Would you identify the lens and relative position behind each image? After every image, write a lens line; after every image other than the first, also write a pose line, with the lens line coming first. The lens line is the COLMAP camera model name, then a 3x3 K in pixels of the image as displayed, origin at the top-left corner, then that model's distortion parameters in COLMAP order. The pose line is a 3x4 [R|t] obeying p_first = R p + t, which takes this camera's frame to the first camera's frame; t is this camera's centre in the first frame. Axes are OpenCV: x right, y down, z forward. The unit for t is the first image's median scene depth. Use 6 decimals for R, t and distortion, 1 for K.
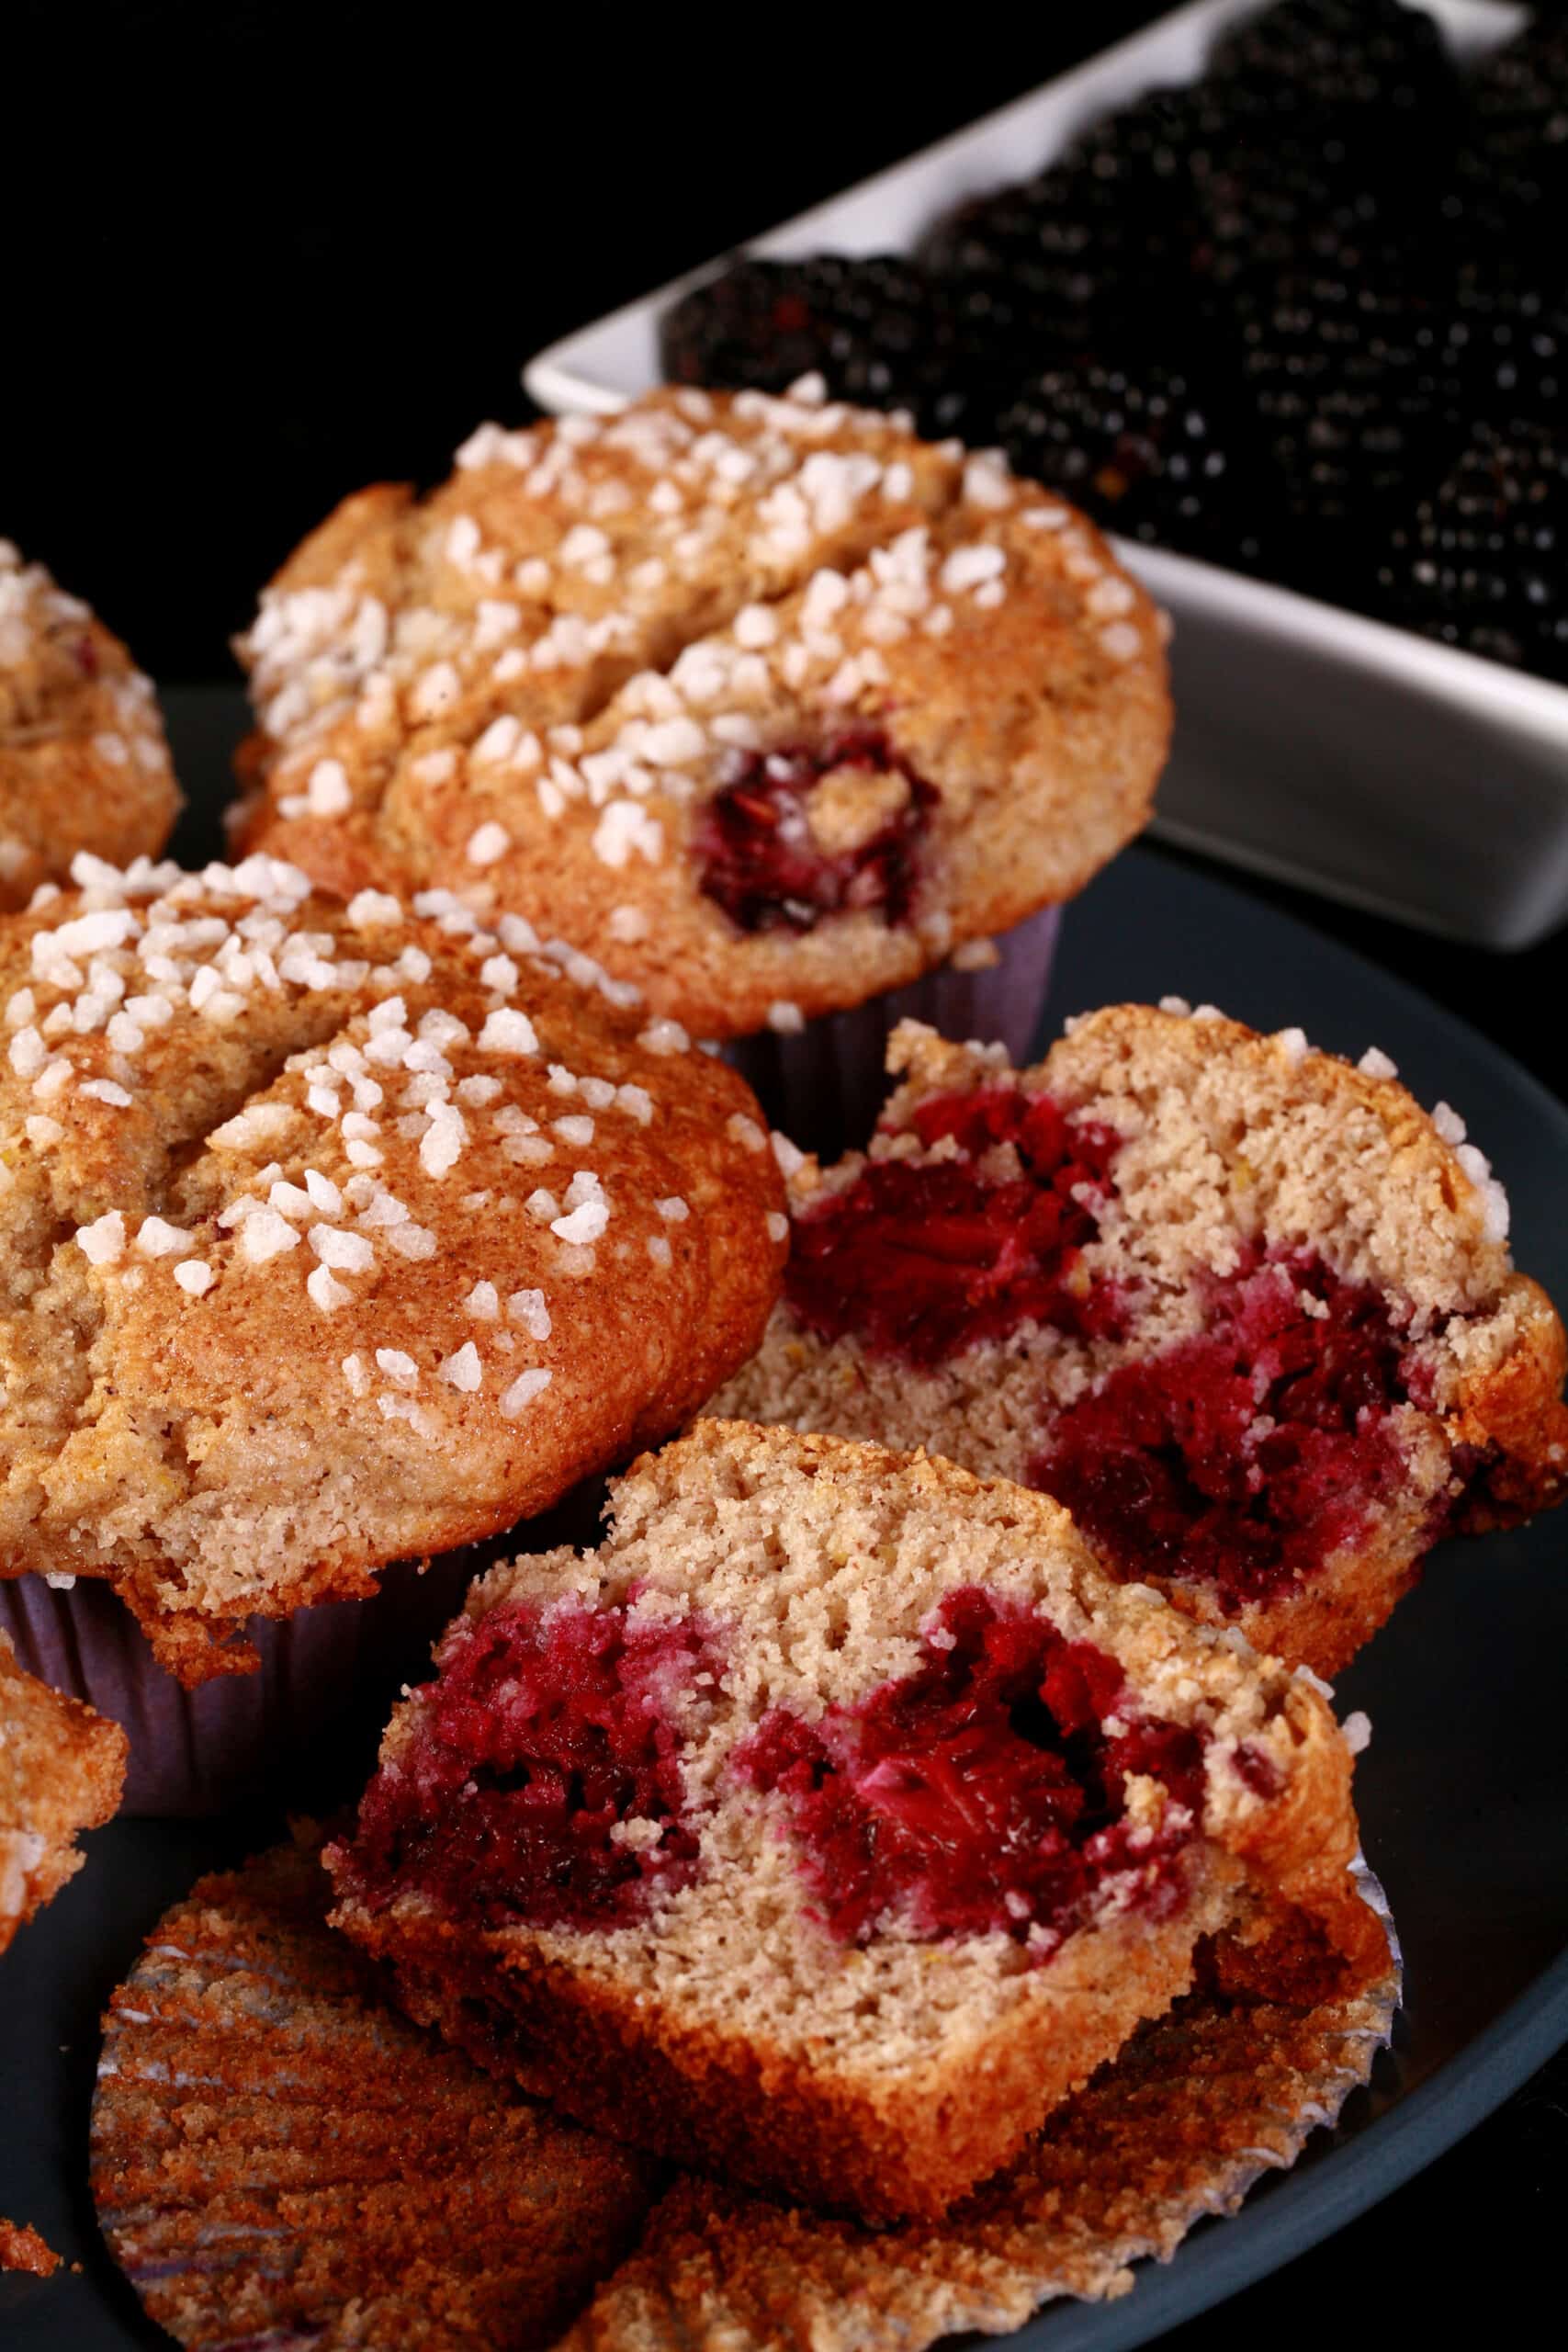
lens RADIAL K [[8364.0, 0, 711.0], [0, 8364.0, 1169.1], [0, 0, 1]] dist [0.085287, 0.030758]
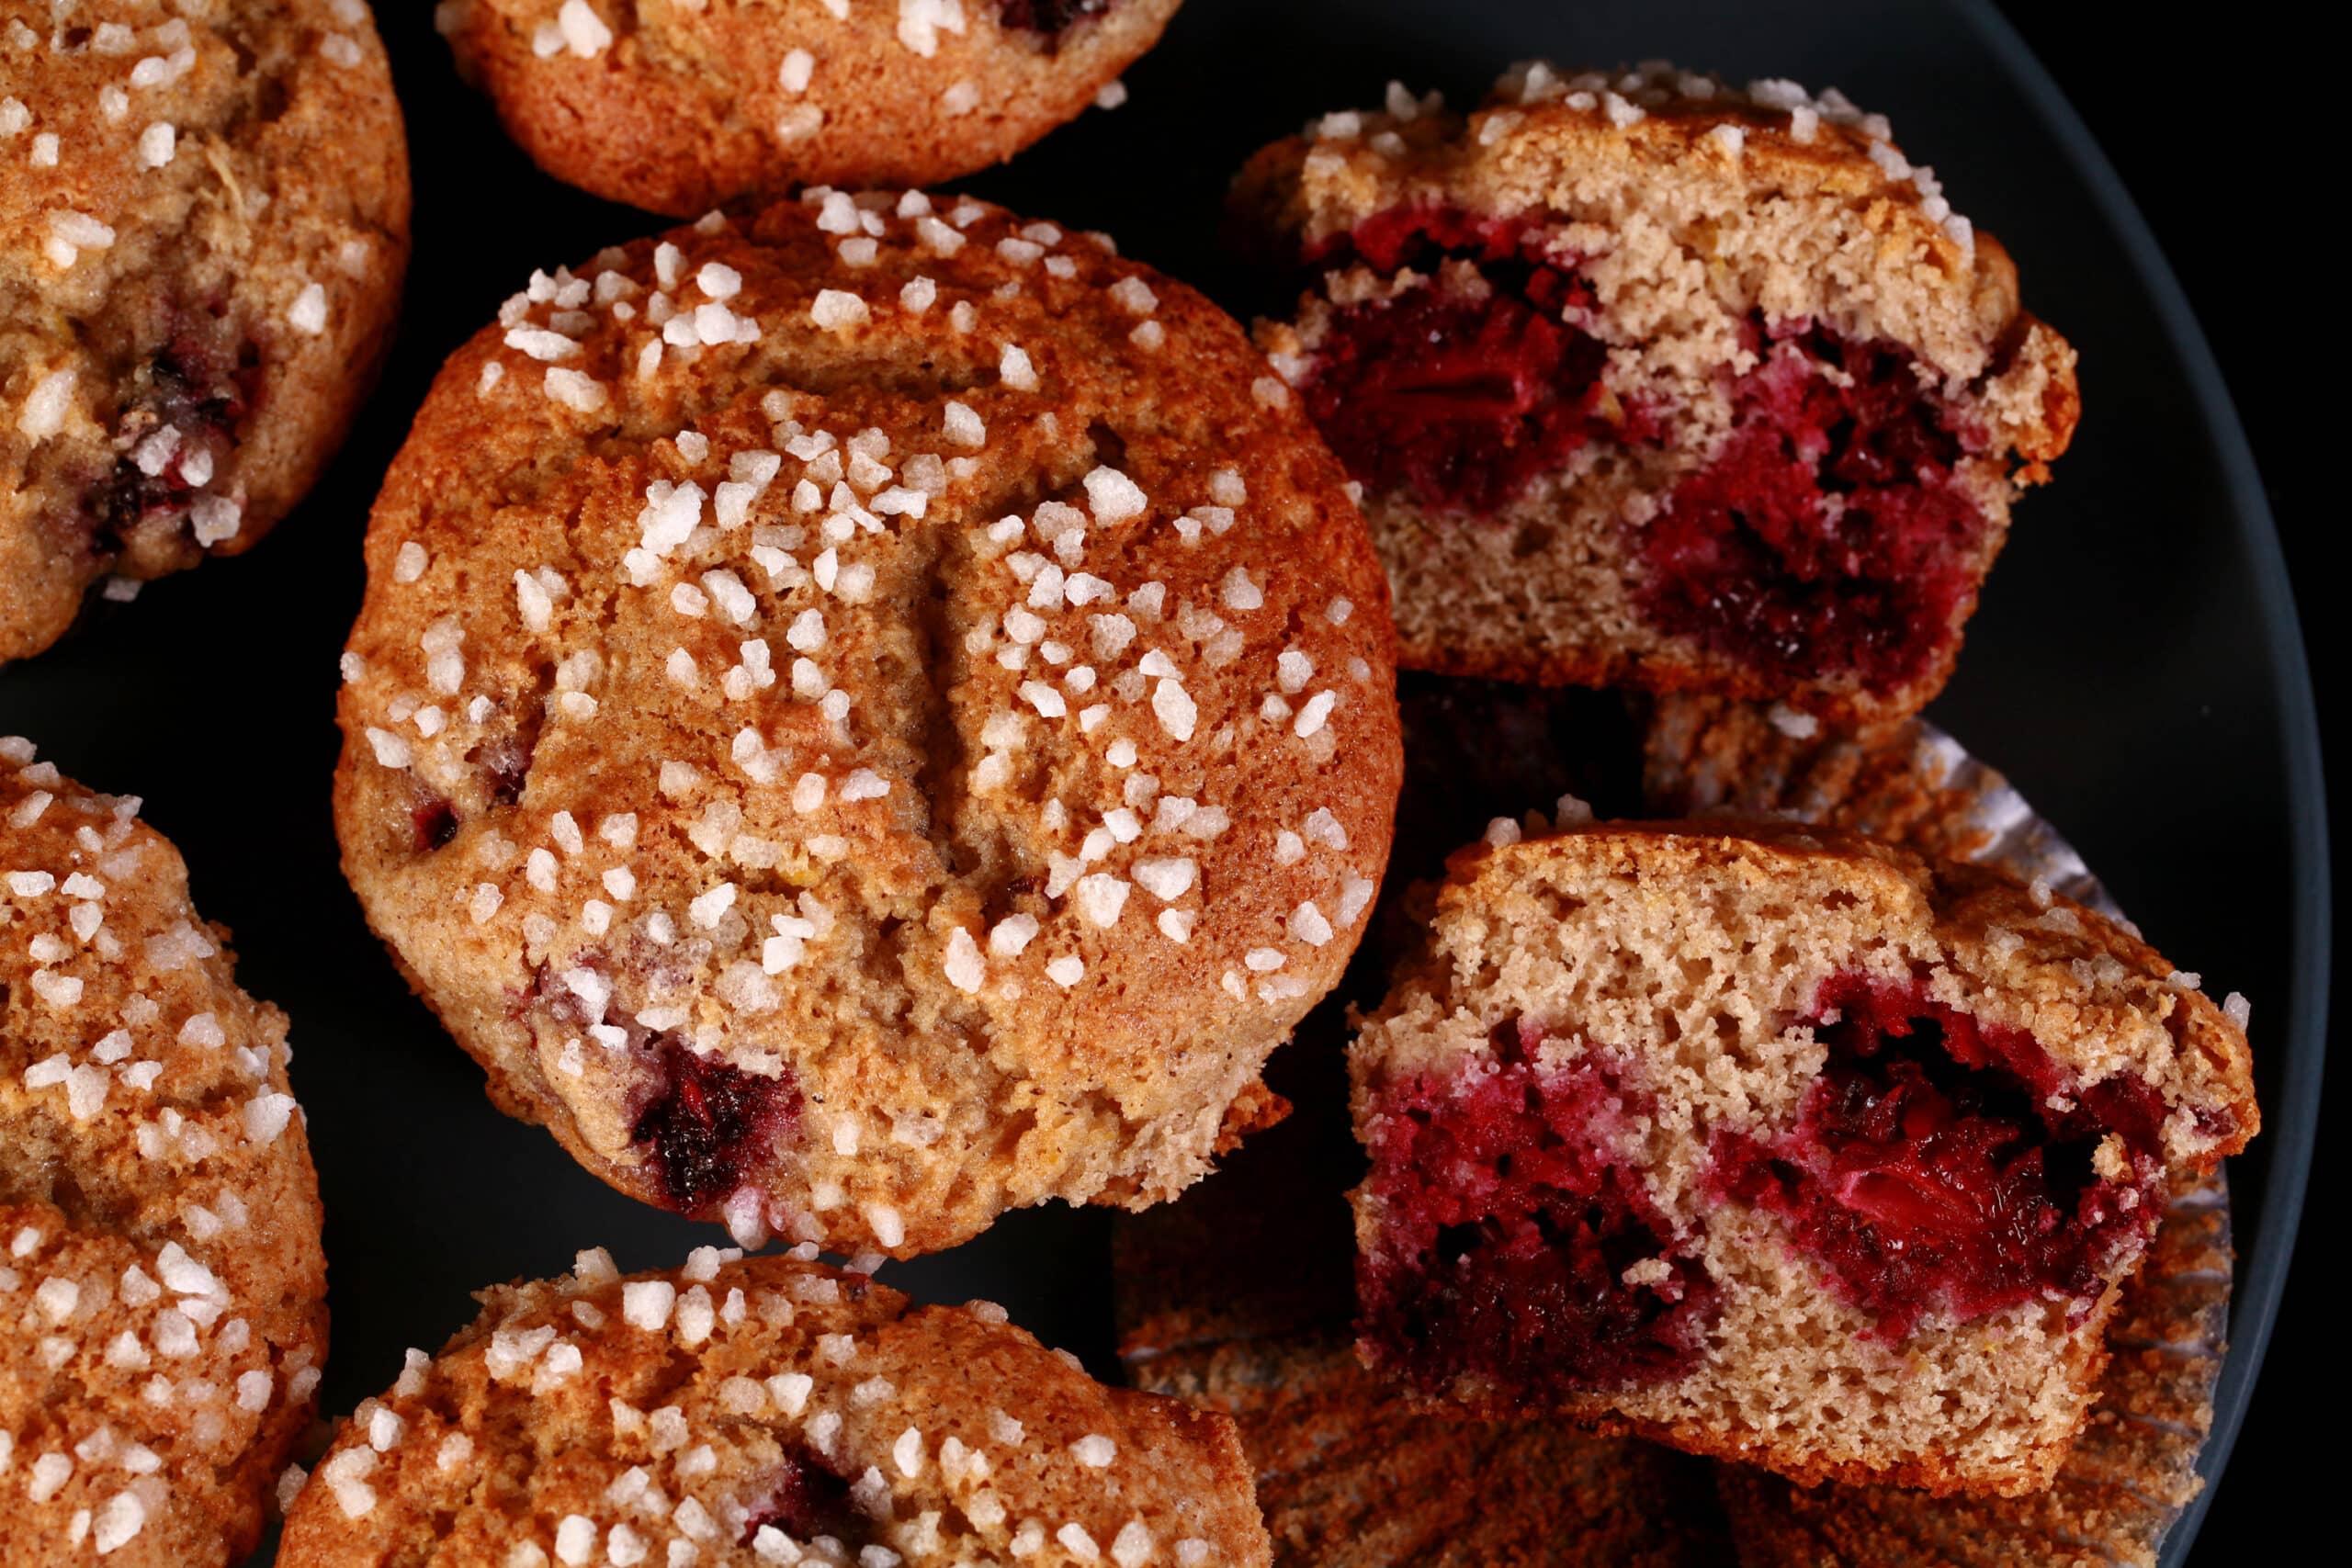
lens RADIAL K [[8364.0, 0, 1176.0], [0, 8364.0, 784.0], [0, 0, 1]] dist [0.085287, 0.030758]
pose [[0.877734, -0.443274, 0.181913, -0.233275], [0.233308, 0.726998, 0.645788, -0.692284], [-0.418511, -0.524388, 0.741529, 0.206551]]
